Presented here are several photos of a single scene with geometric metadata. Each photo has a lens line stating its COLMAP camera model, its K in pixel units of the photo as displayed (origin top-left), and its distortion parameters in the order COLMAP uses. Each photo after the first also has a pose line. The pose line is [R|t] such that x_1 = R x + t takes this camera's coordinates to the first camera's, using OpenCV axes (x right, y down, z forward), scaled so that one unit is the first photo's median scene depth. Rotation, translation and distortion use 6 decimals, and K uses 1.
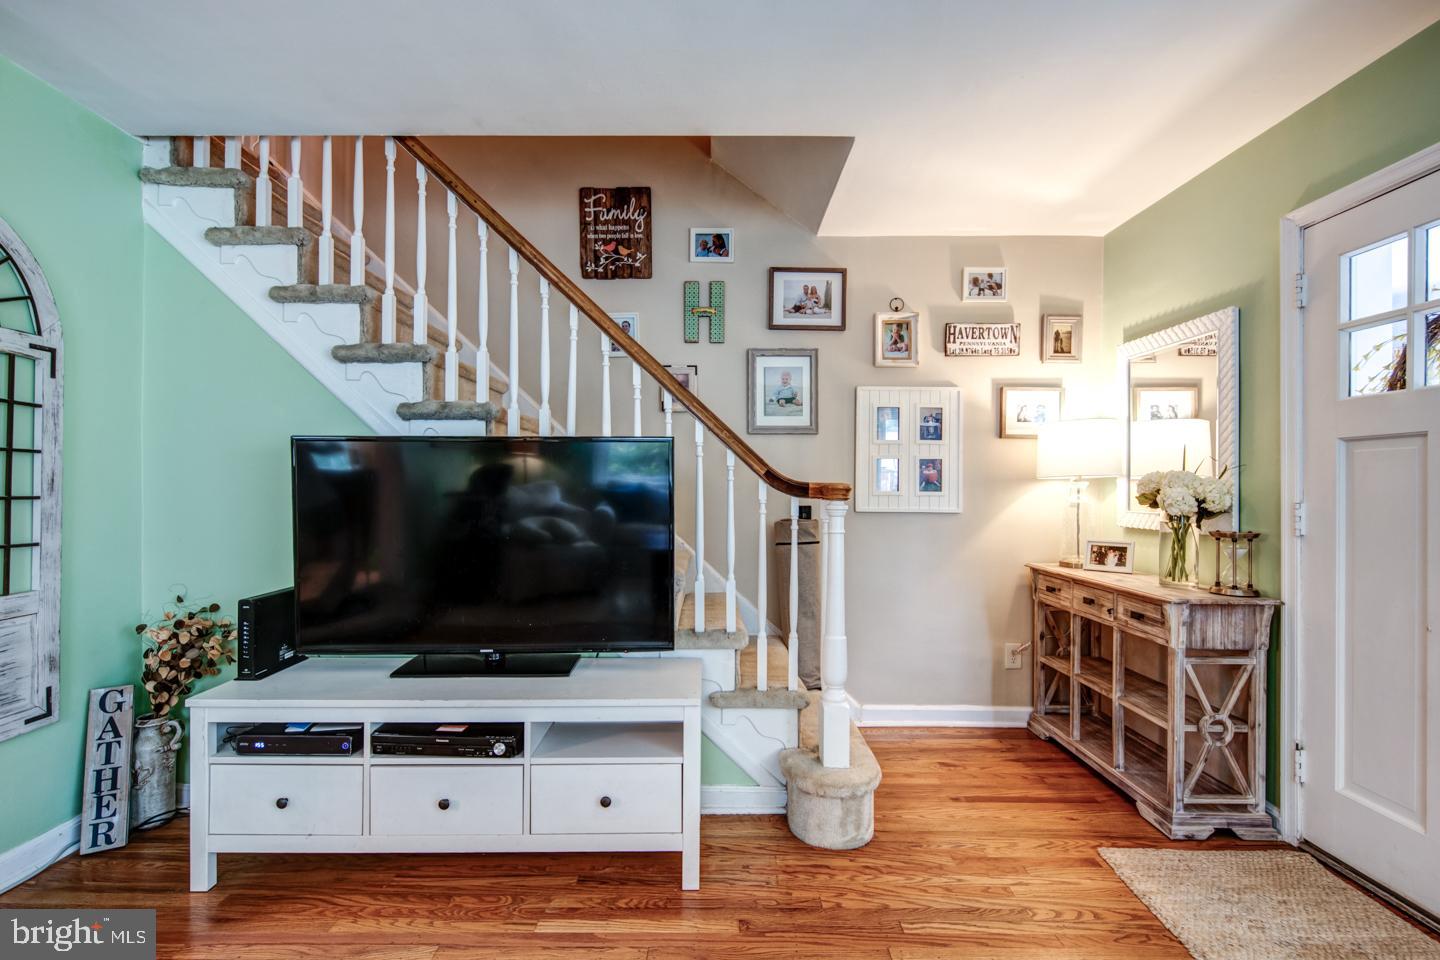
lens RADIAL K [[668.9, 0, 713.7], [0, 668.9, 478.5], [0, 0, 1]] dist [0.004013, -0.005436]
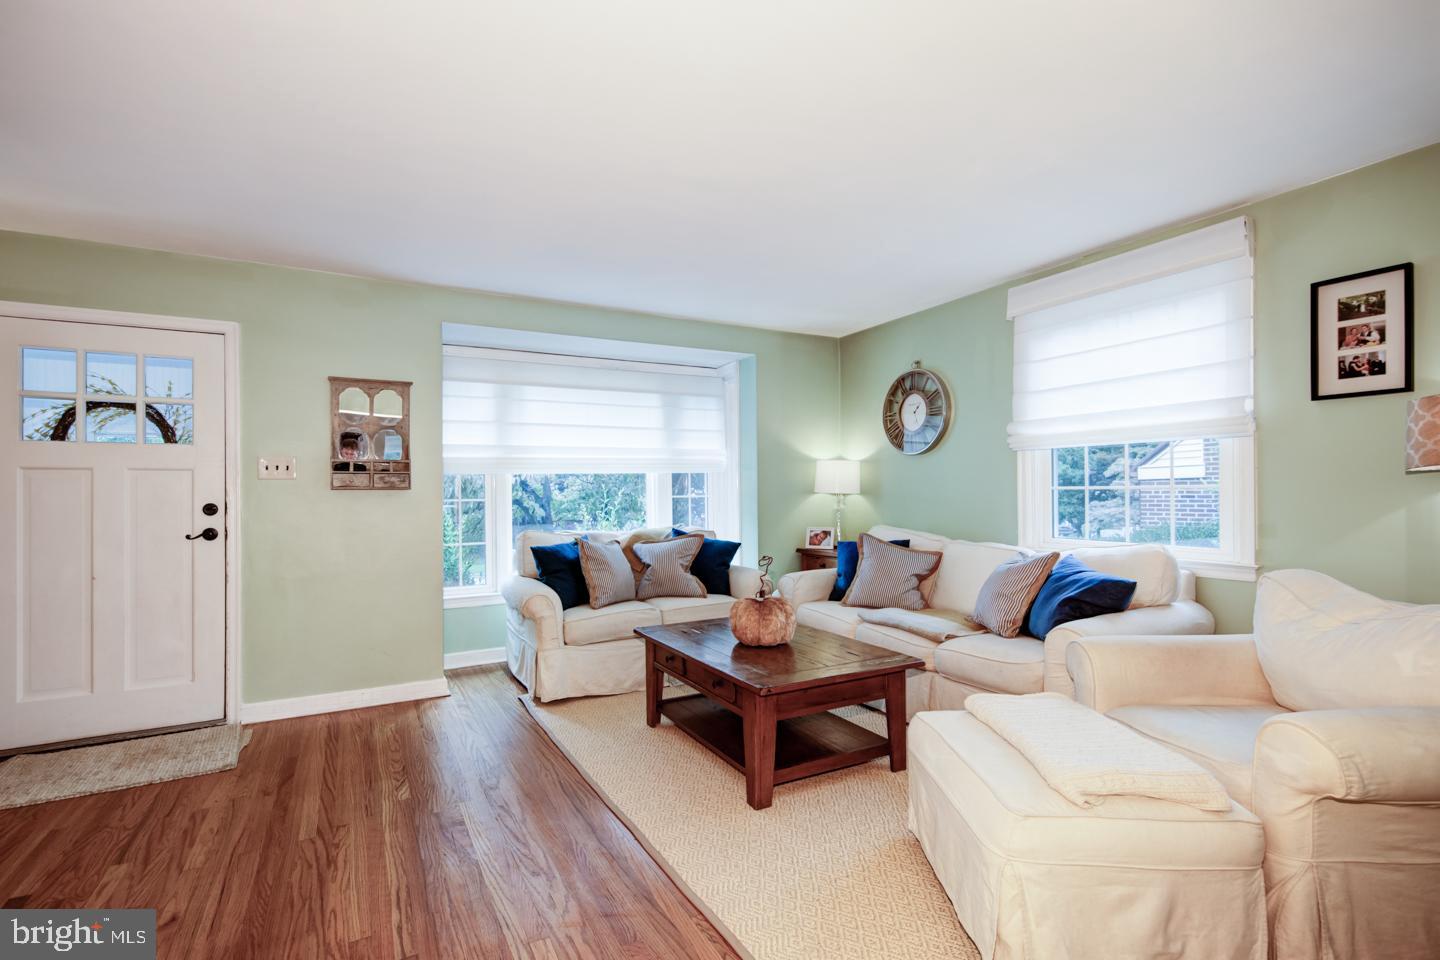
lens RADIAL K [[668.9, 0, 719.3], [0, 668.9, 485.2], [0, 0, 1]] dist [0.004013, -0.005436]
pose [[-0.505130, 0.011036, 0.862973, -0.710265], [-0.002937, 0.999890, -0.014507, -0.001978], [-0.863038, -0.009862, -0.505043, 0.250249]]
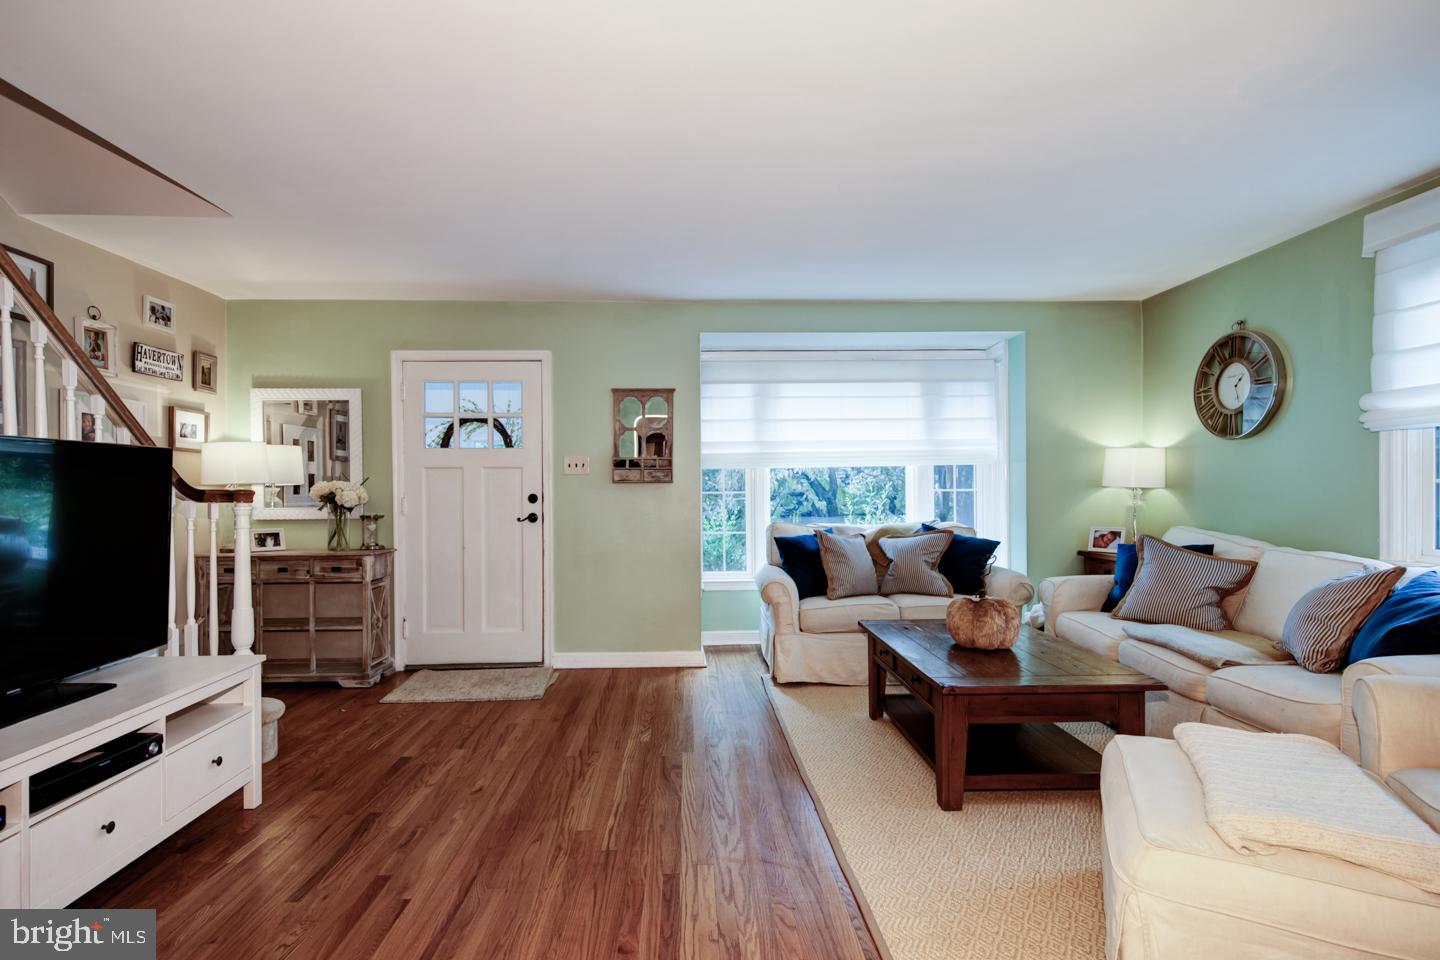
lens RADIAL K [[723.7, 0, 719.4], [0, 723.7, 487.0], [0, 0, 1]] dist [-0.004156, -0.004088]
pose [[-0.049566, -0.000515, 0.998771, -0.869950], [-0.006024, 0.999982, 0.000216, -0.002540], [-0.998753, -0.006006, -0.049568, 0.109130]]
